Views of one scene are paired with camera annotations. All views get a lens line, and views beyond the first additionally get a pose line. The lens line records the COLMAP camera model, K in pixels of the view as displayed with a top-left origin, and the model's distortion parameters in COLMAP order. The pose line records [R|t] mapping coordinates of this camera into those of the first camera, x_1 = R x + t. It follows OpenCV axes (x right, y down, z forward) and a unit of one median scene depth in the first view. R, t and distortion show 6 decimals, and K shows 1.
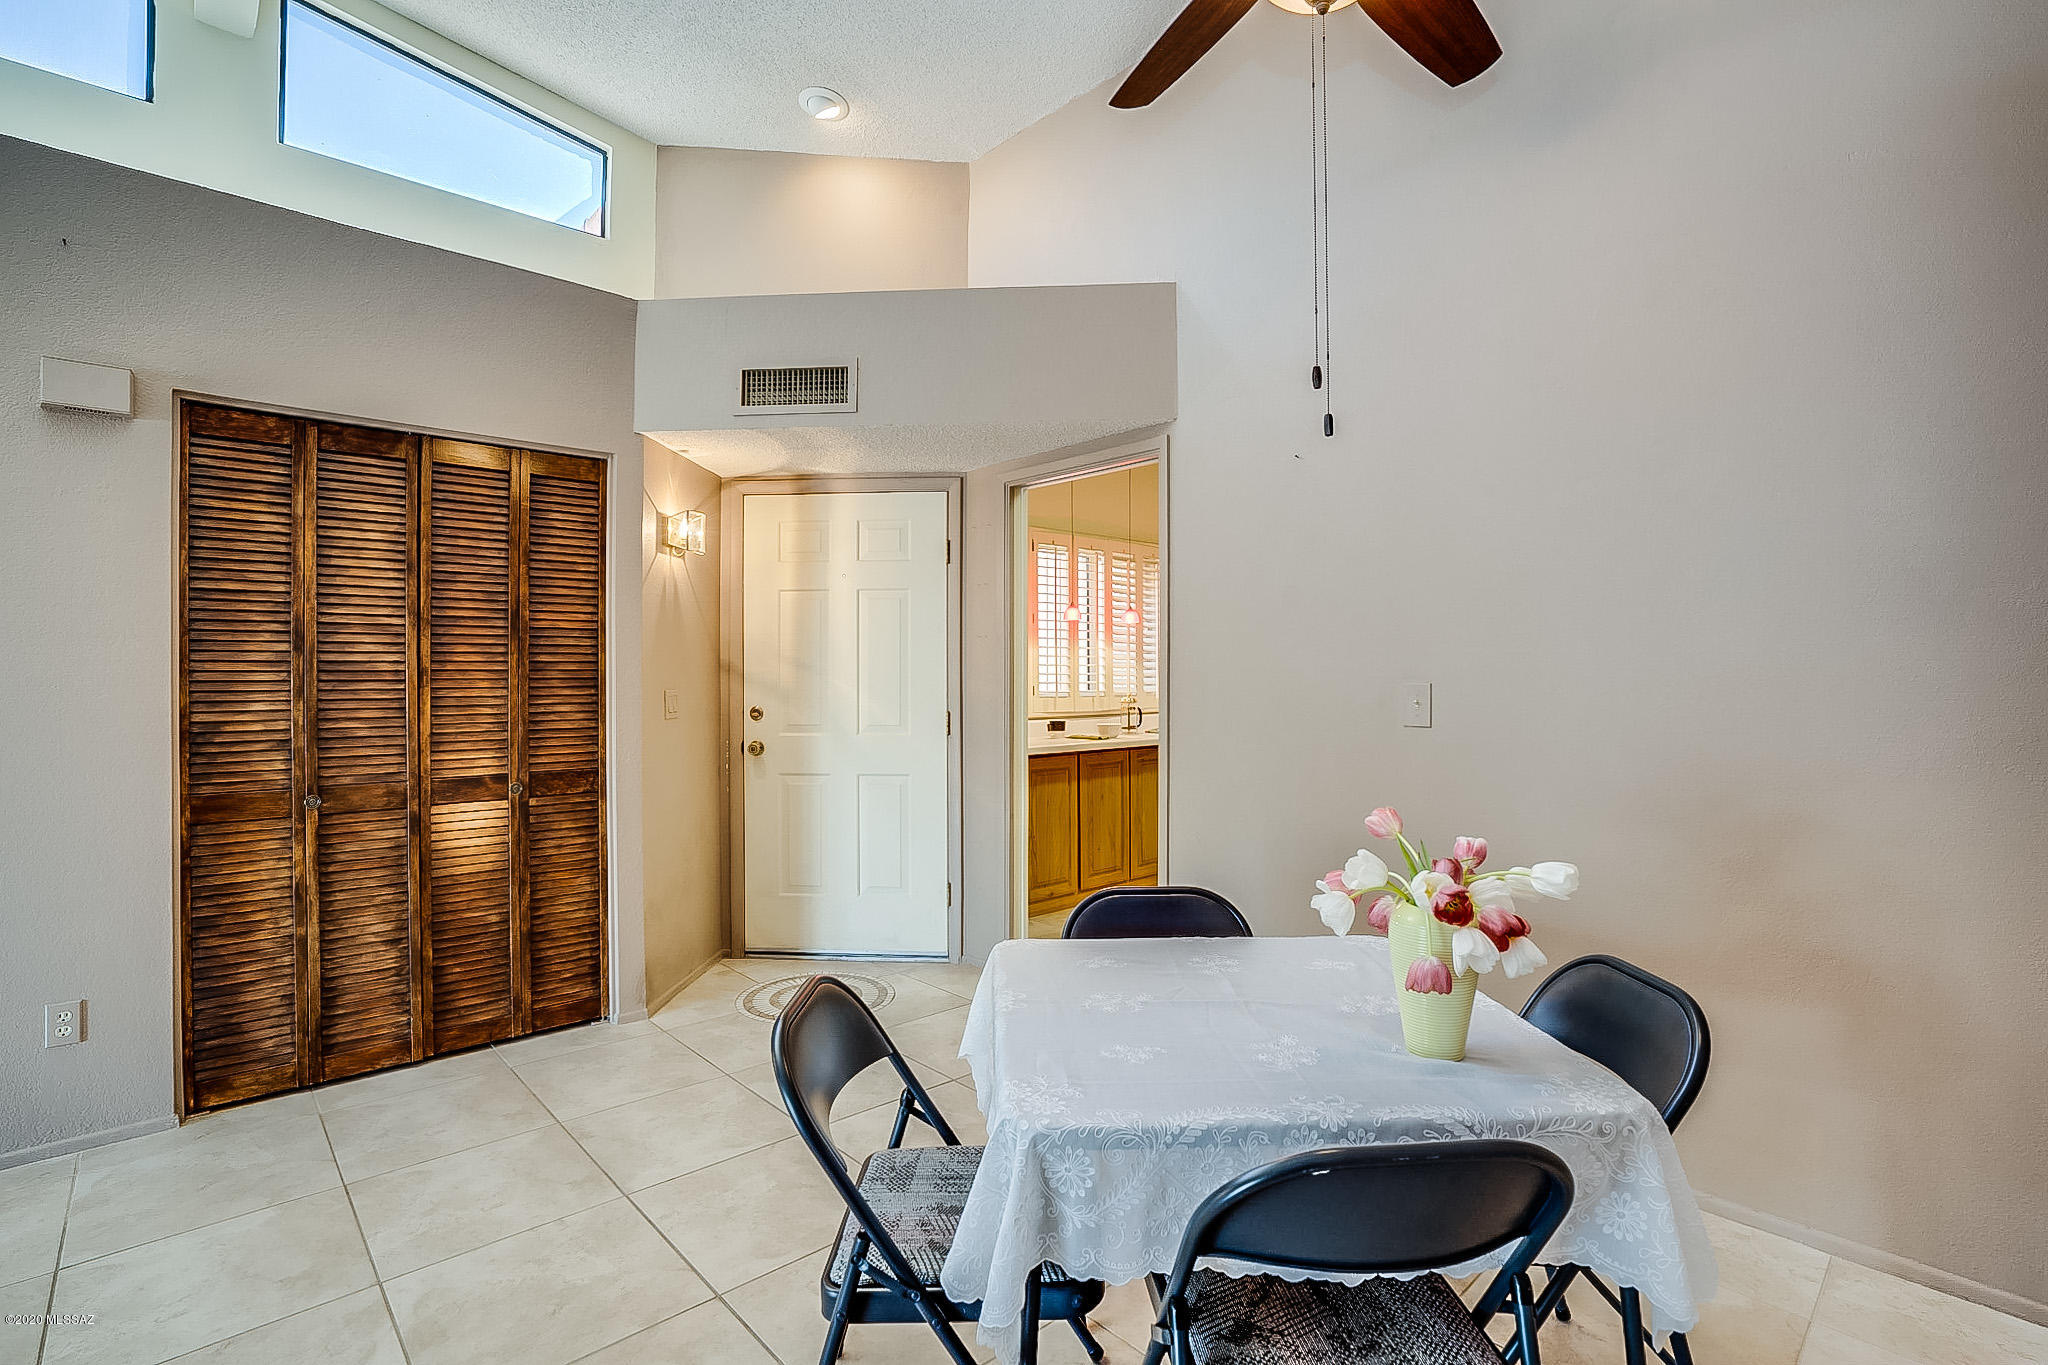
lens RADIAL K [[959.4, 0, 1014.4], [0, 959.4, 674.7], [0, 0, 1]] dist [-0.059577, 0.022409]
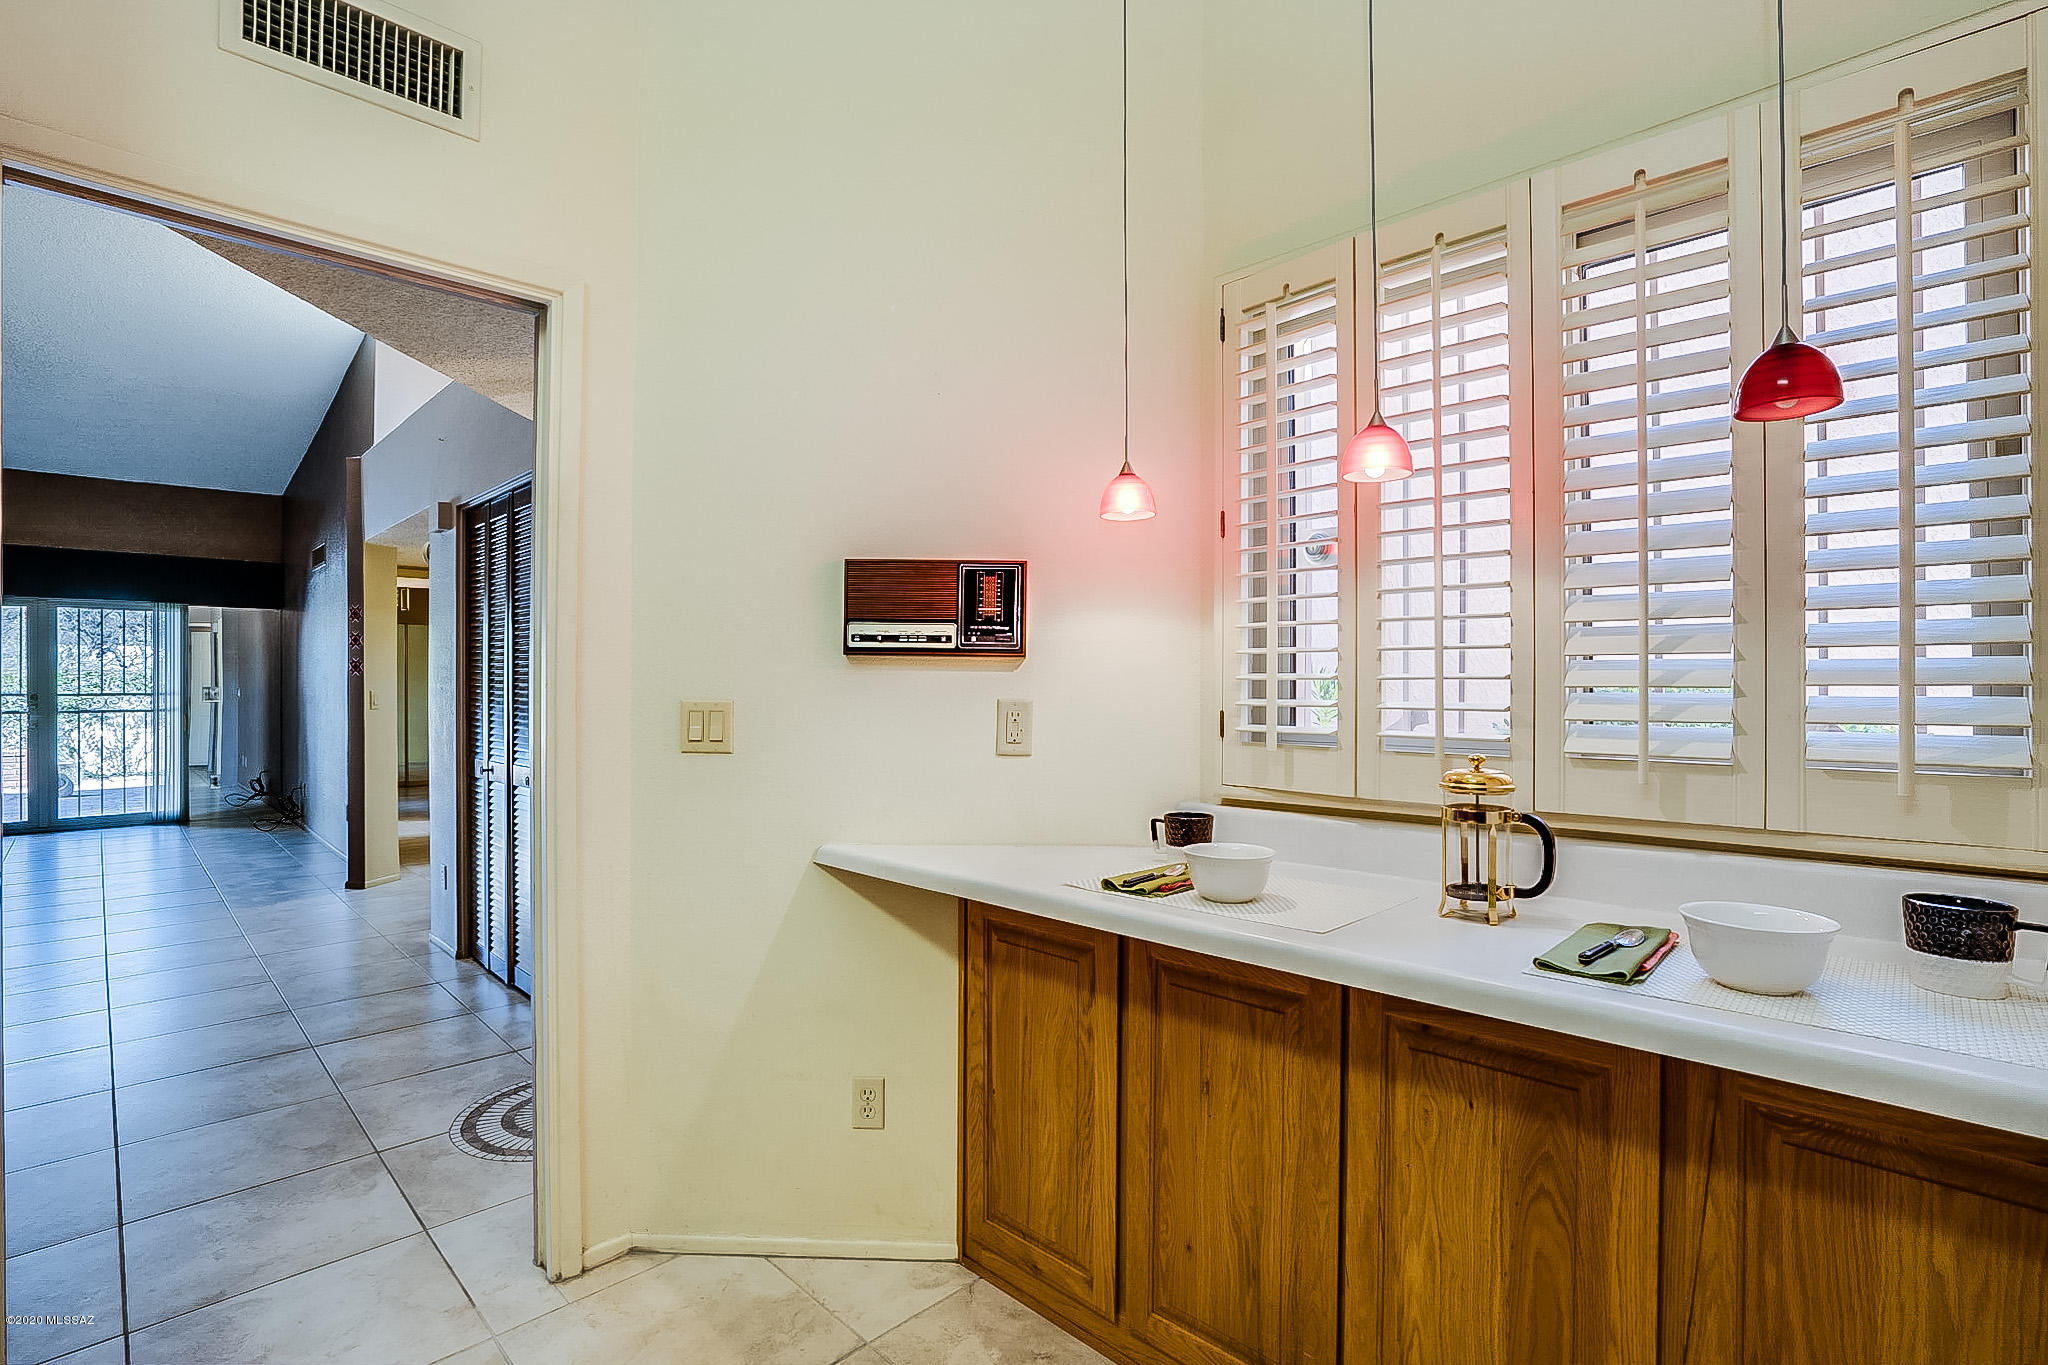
lens RADIAL K [[937.2, 0, 990.5], [0, 937.2, 664.6], [0, 0, 1]] dist [-0.063093, 0.019181]
pose [[0.051509, -0.011878, -0.998602, 0.613266], [0.006601, 0.999911, -0.011553, -0.003312], [0.998651, -0.005997, 0.051582, 1.488440]]
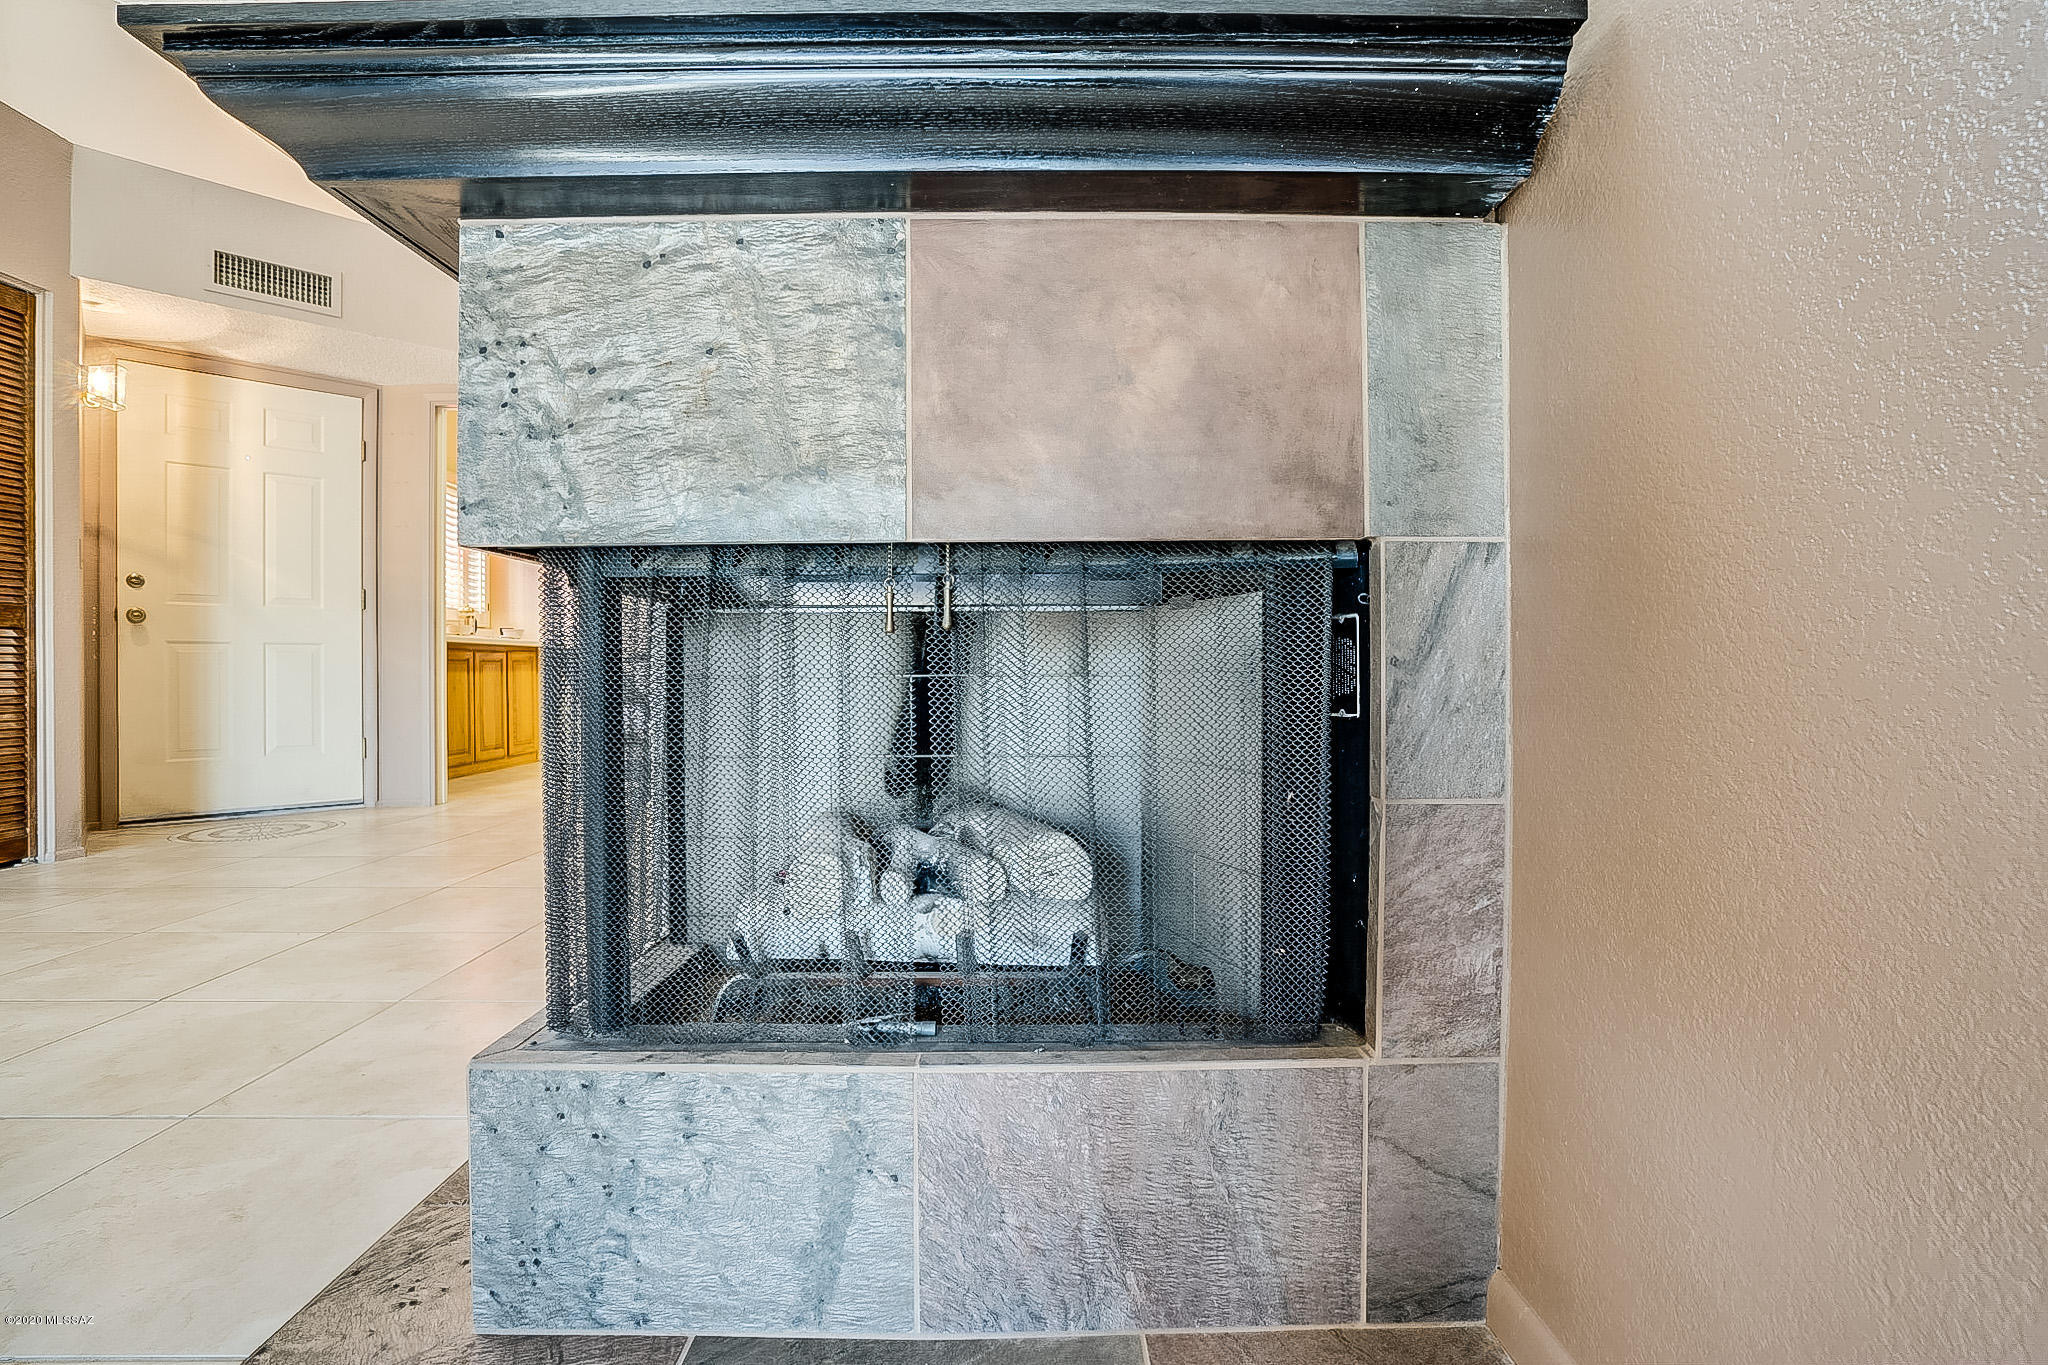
lens RADIAL K [[959.4, 0, 1014.4], [0, 959.4, 674.7], [0, 0, 1]] dist [-0.059577, 0.022409]
pose [[0.670168, -0.000223, 0.742209, -0.486458], [-0.000316, 1.000000, 0.000586, 0.180034], [-0.742209, -0.000627, 0.670168, -0.430736]]
